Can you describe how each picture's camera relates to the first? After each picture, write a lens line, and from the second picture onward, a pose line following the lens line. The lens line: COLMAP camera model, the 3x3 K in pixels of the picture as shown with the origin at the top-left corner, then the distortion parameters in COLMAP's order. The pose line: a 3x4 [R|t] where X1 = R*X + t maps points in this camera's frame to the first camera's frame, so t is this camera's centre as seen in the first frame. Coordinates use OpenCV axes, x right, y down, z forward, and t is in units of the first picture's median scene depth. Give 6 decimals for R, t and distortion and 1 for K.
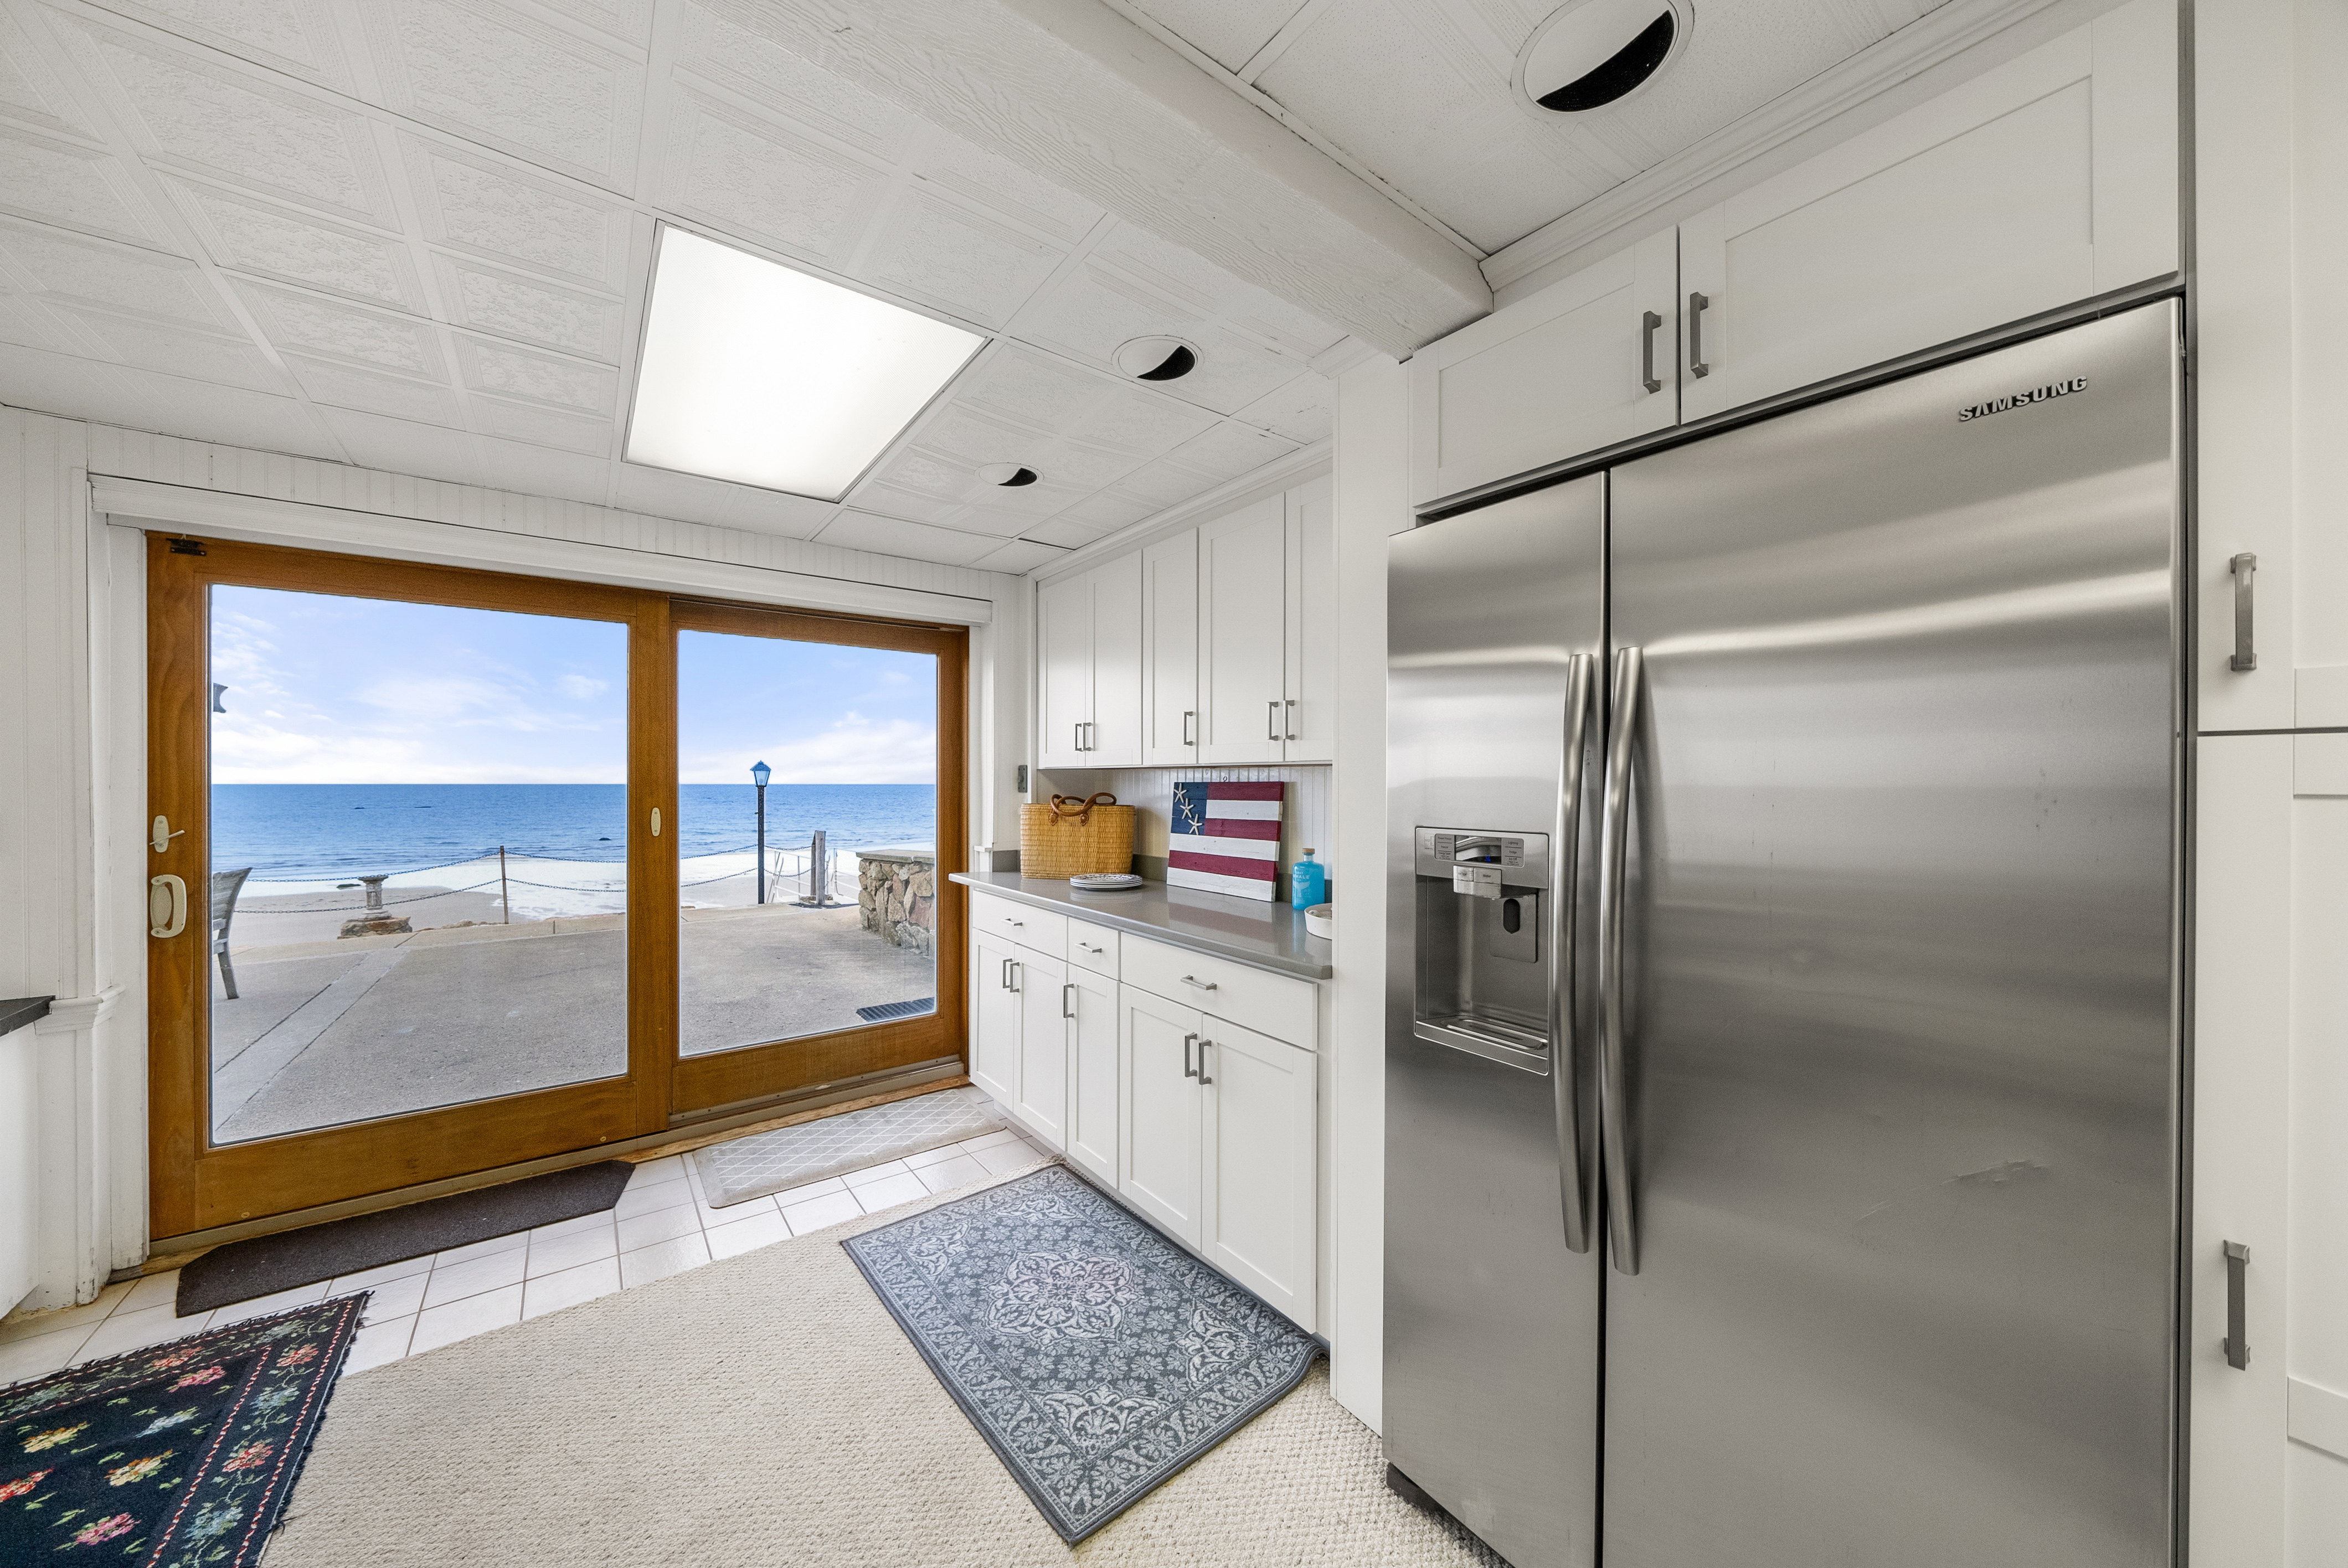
lens RADIAL K [[805.4, 0, 1174.3], [0, 805.4, 785.6], [0, 0, 1]] dist [-0.002314, 0.000008]
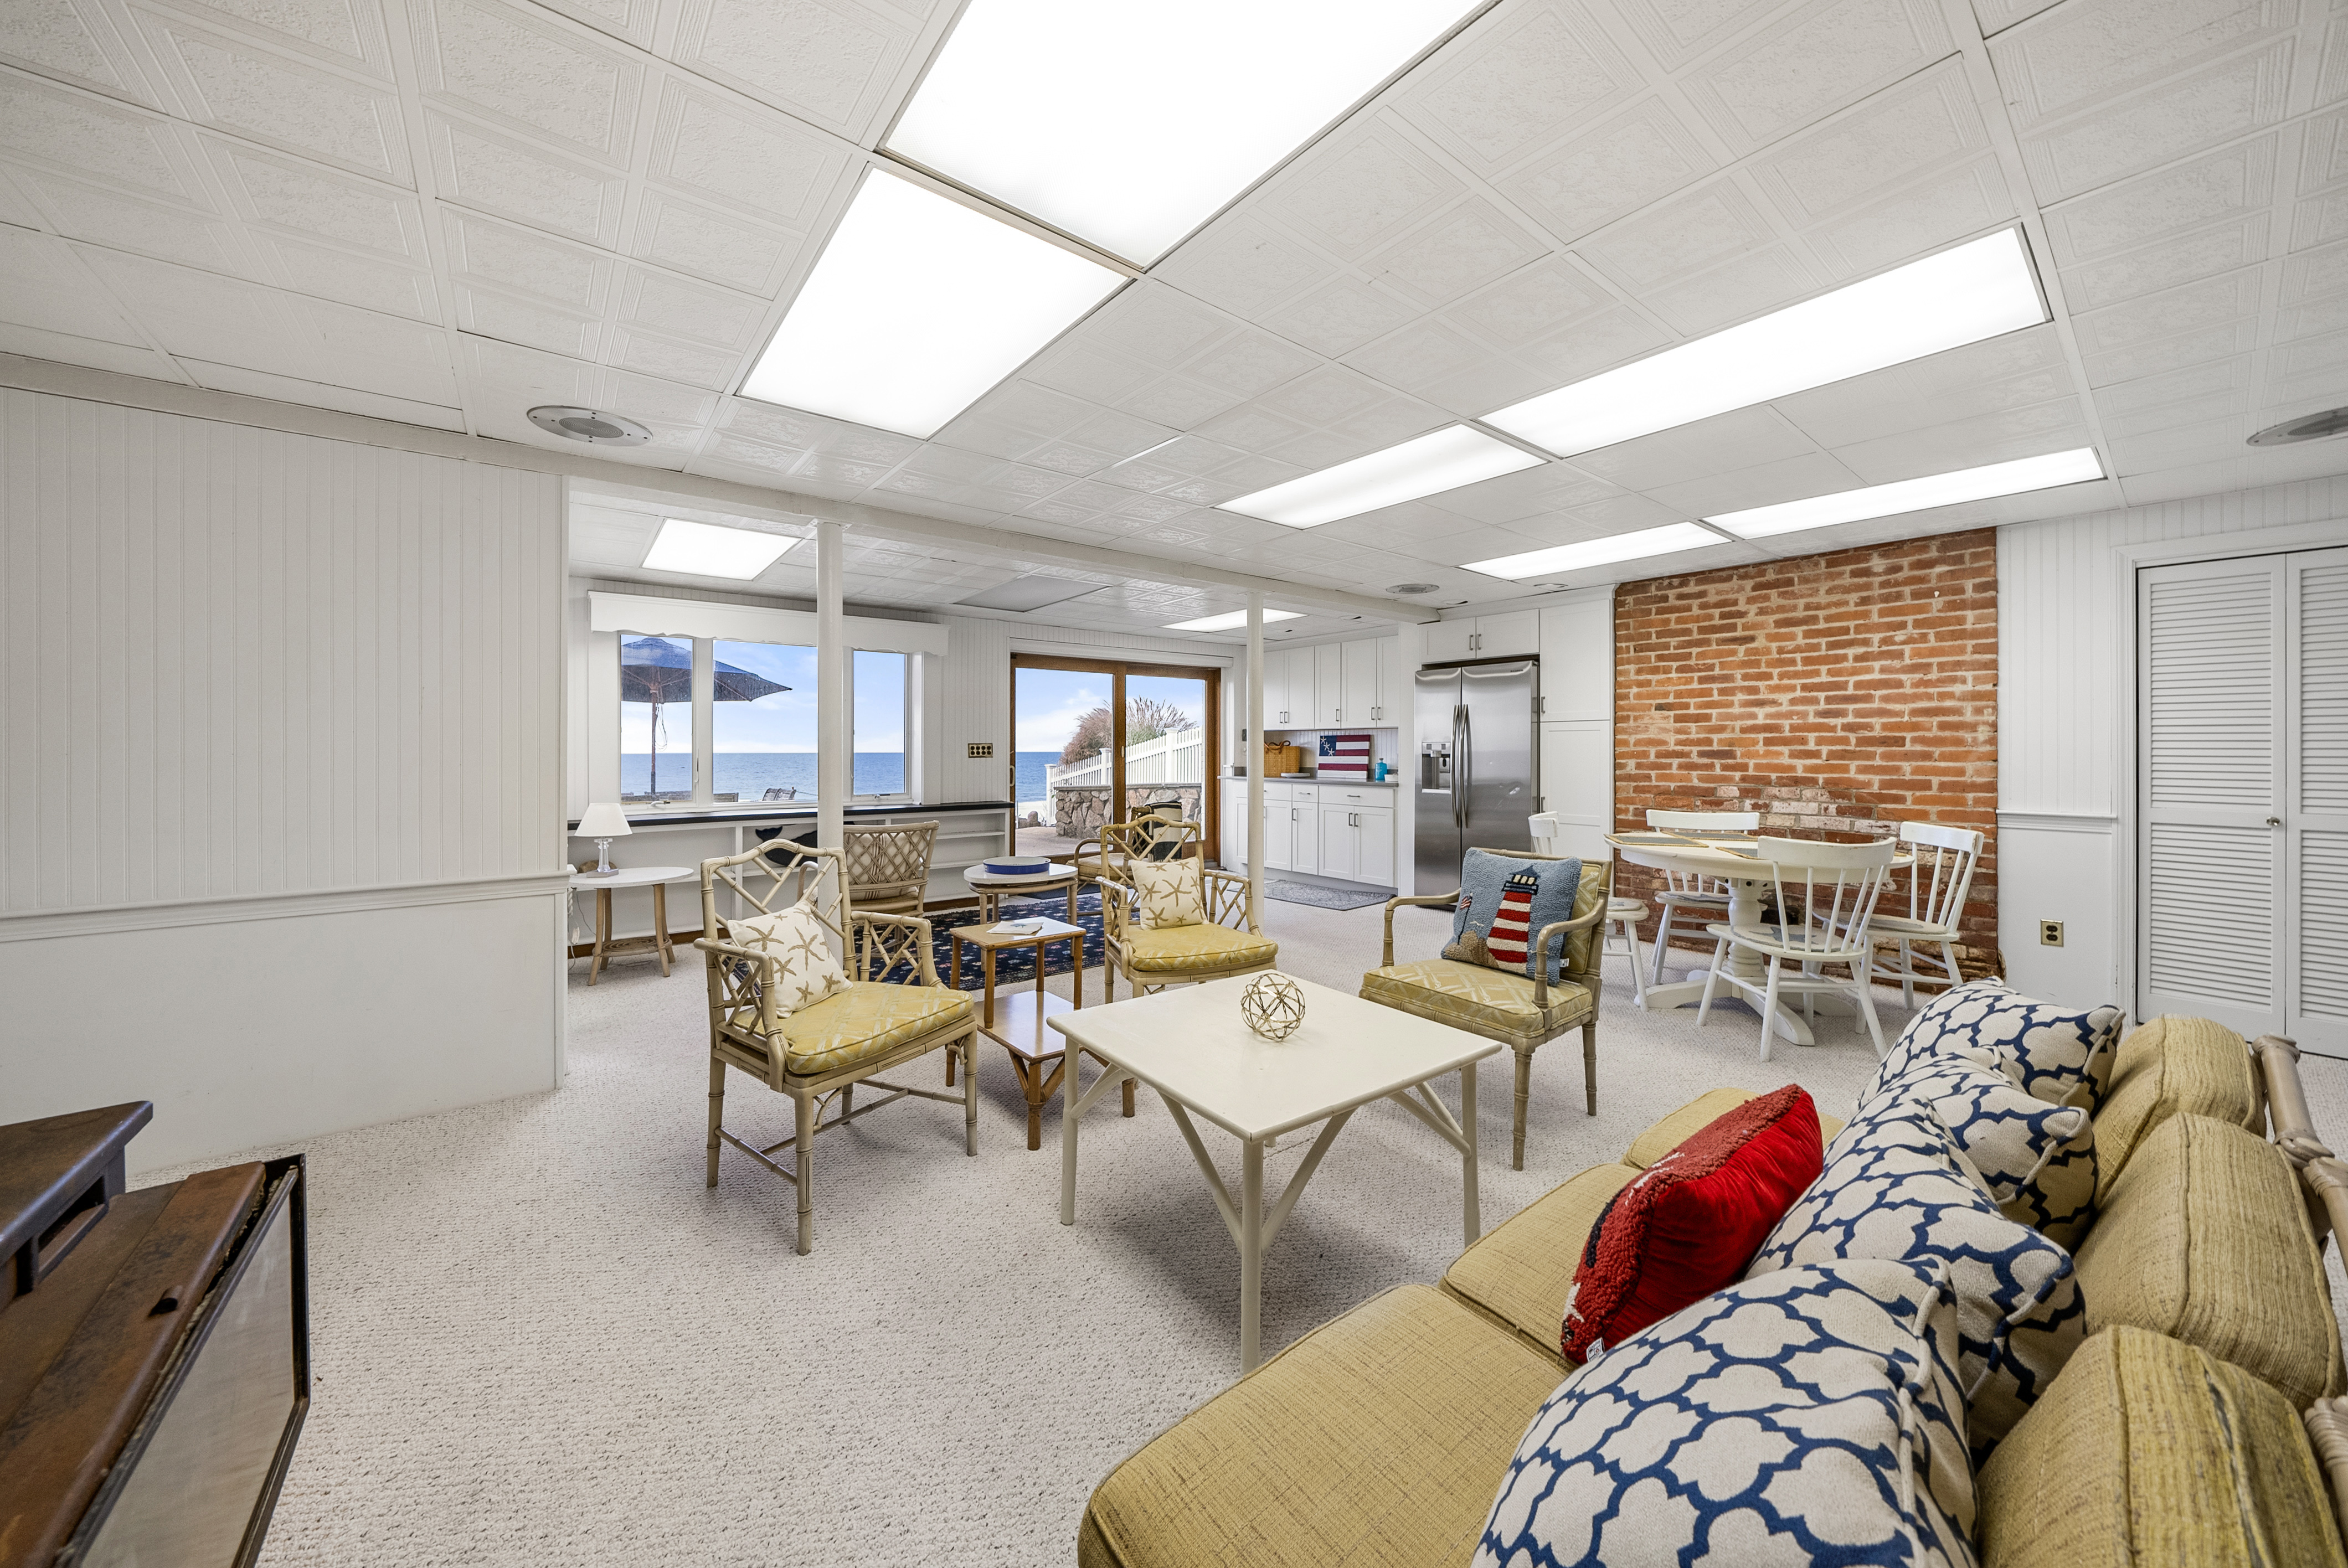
lens RADIAL K [[805.4, 0, 1187.3], [0, 805.4, 745.5], [0, 0, 1]] dist [-0.002314, 0.000008]
pose [[0.999368, 0.001067, 0.035537, -0.606244], [-0.000677, 0.999940, -0.010975, 0.065091], [-0.035546, 0.010944, 0.999308, -1.774534]]
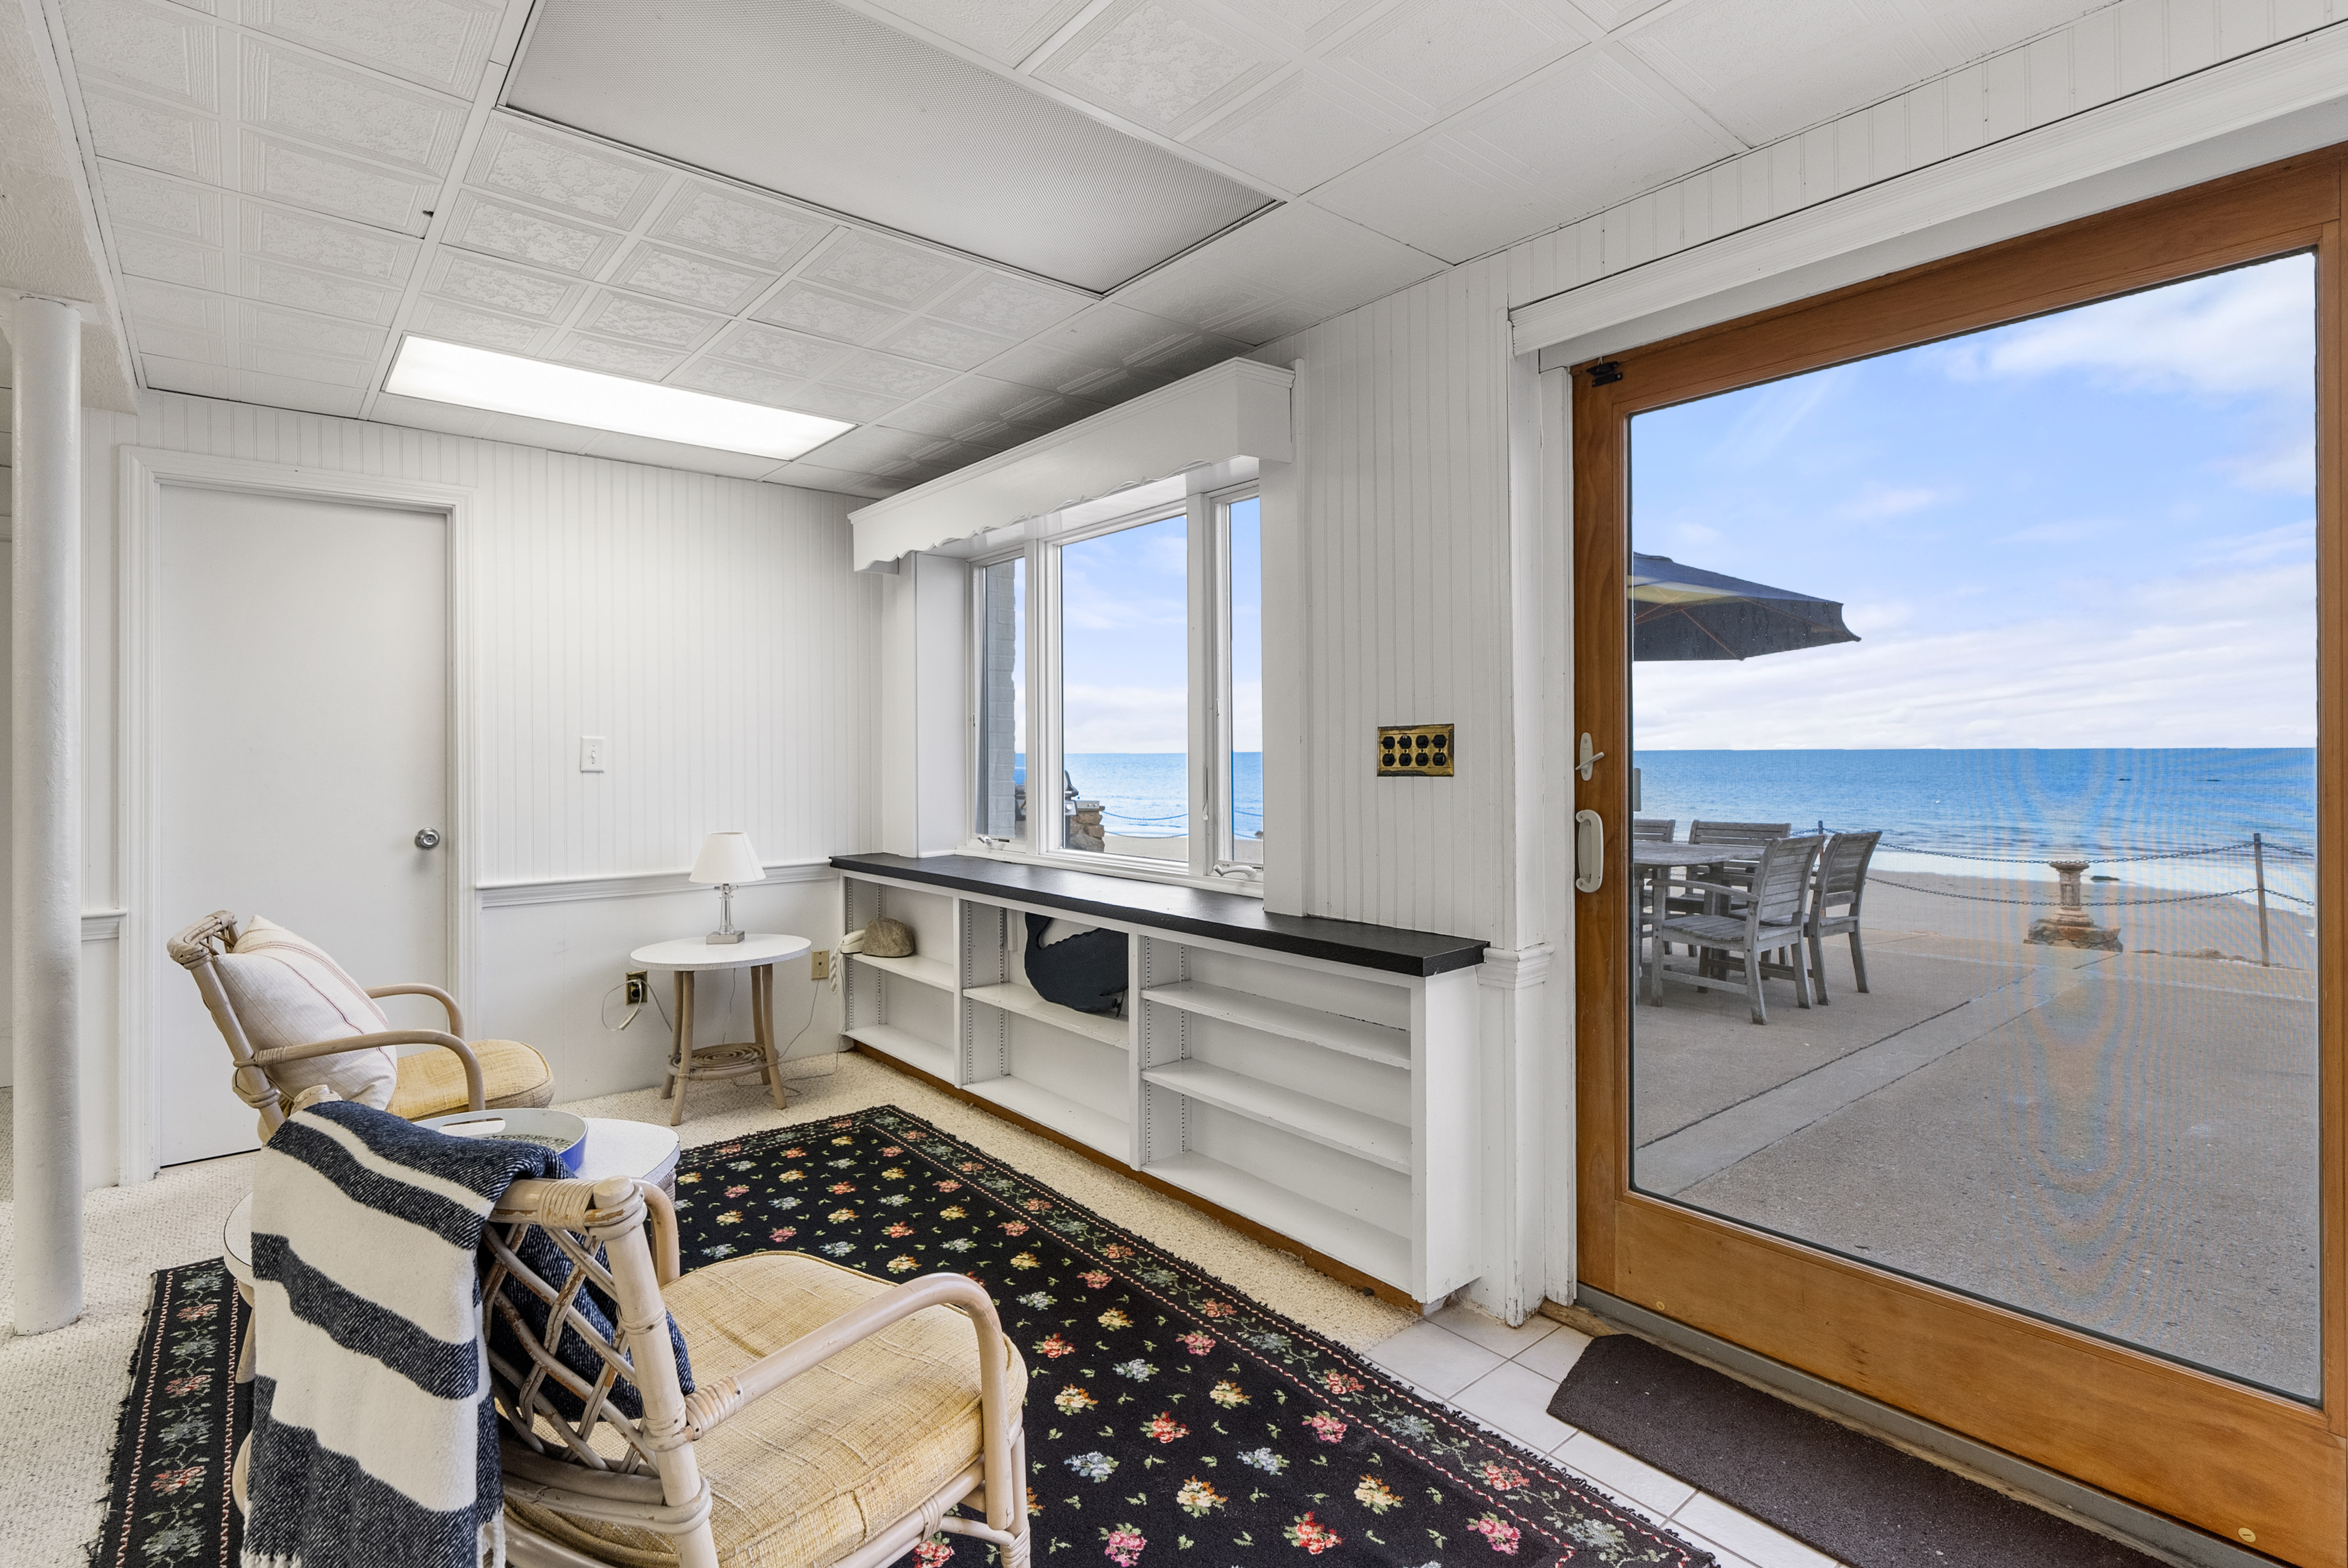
lens RADIAL K [[1101.6, 0, 1175.3], [0, 1101.6, 743.1], [0, 0, 1]] dist [-0.001184, 0.001108]
pose [[0.058434, -0.006934, -0.998267, -0.200845], [-0.003097, 0.999970, -0.007127, 0.048346], [0.998286, 0.003509, 0.058411, 0.471773]]
